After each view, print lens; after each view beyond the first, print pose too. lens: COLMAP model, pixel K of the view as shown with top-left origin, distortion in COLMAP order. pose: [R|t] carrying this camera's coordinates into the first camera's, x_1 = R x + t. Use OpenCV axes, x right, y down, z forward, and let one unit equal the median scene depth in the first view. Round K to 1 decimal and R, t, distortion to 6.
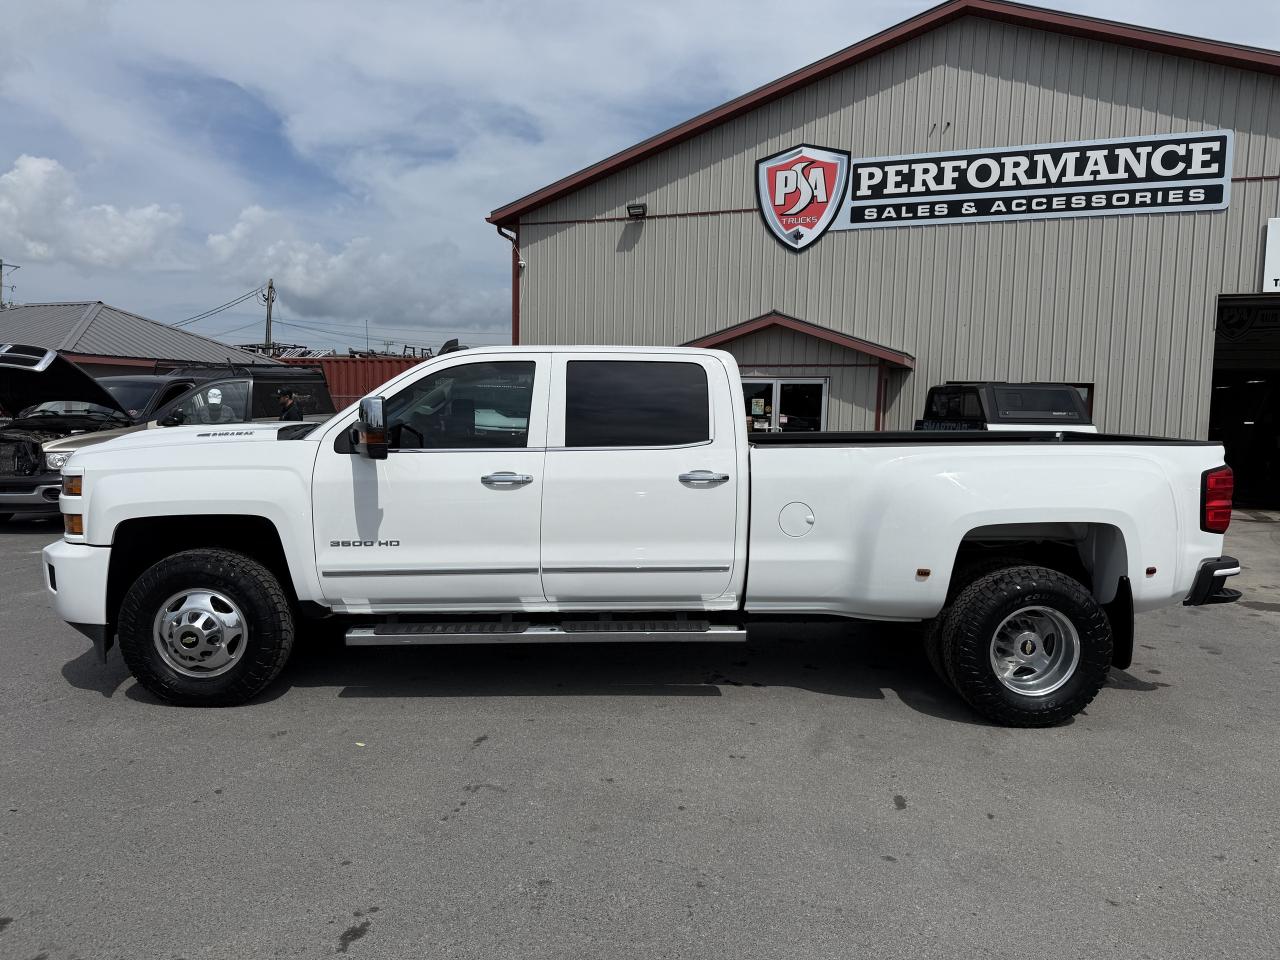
lens RADIAL K [[900.7, 0, 648.1], [0, 900.7, 500.2], [0, 0, 1]] dist [0.020685, -0.022897]
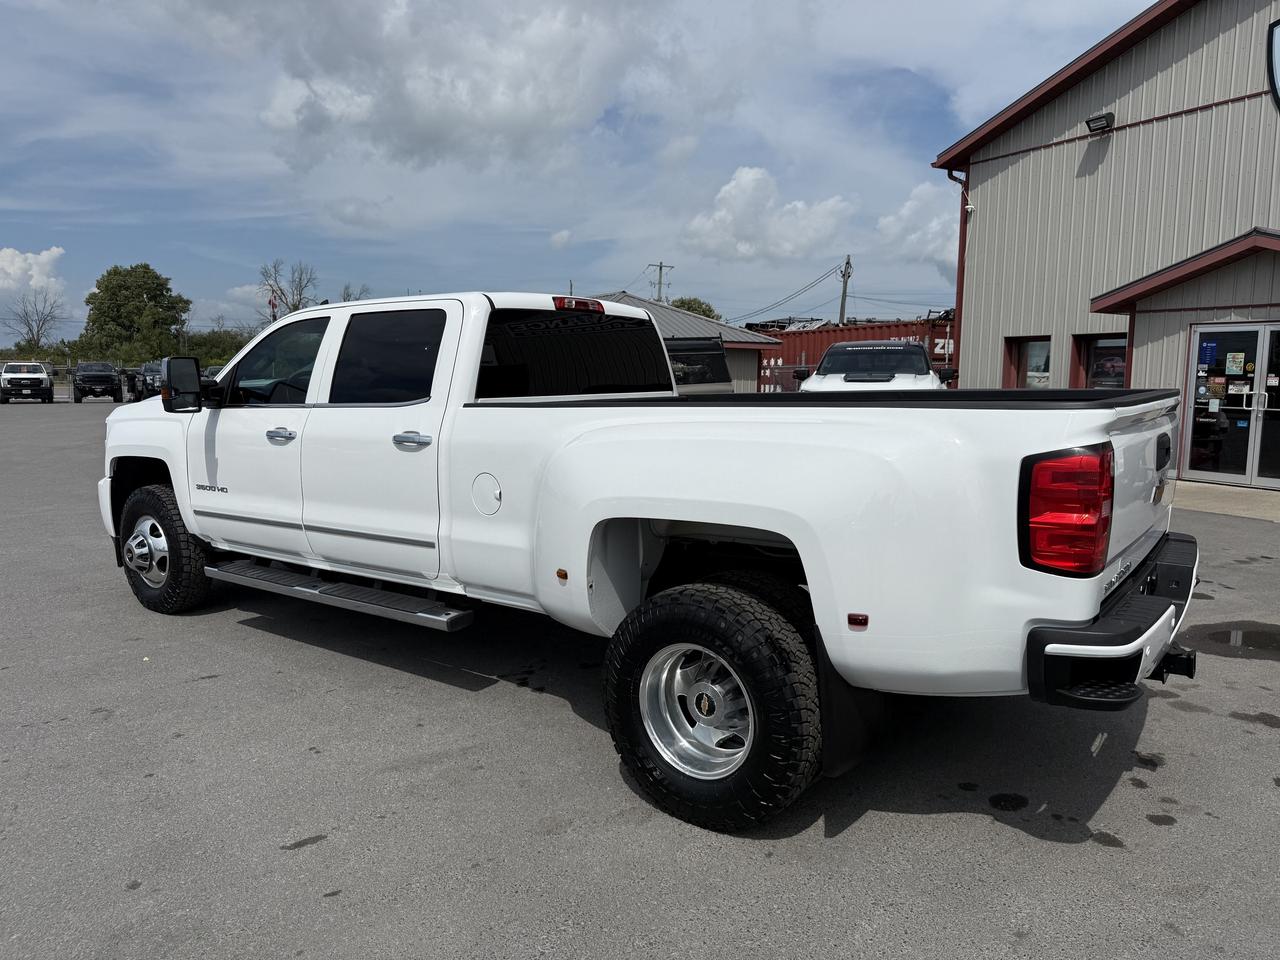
lens RADIAL K [[900.7, 0, 642.0], [0, 900.7, 490.8], [0, 0, 1]] dist [0.020685, -0.022897]
pose [[0.770893, 0.064322, -0.633709, 0.248450], [-0.050676, 0.997928, 0.039645, -0.006550], [0.634946, 0.001552, 0.772555, 0.141519]]
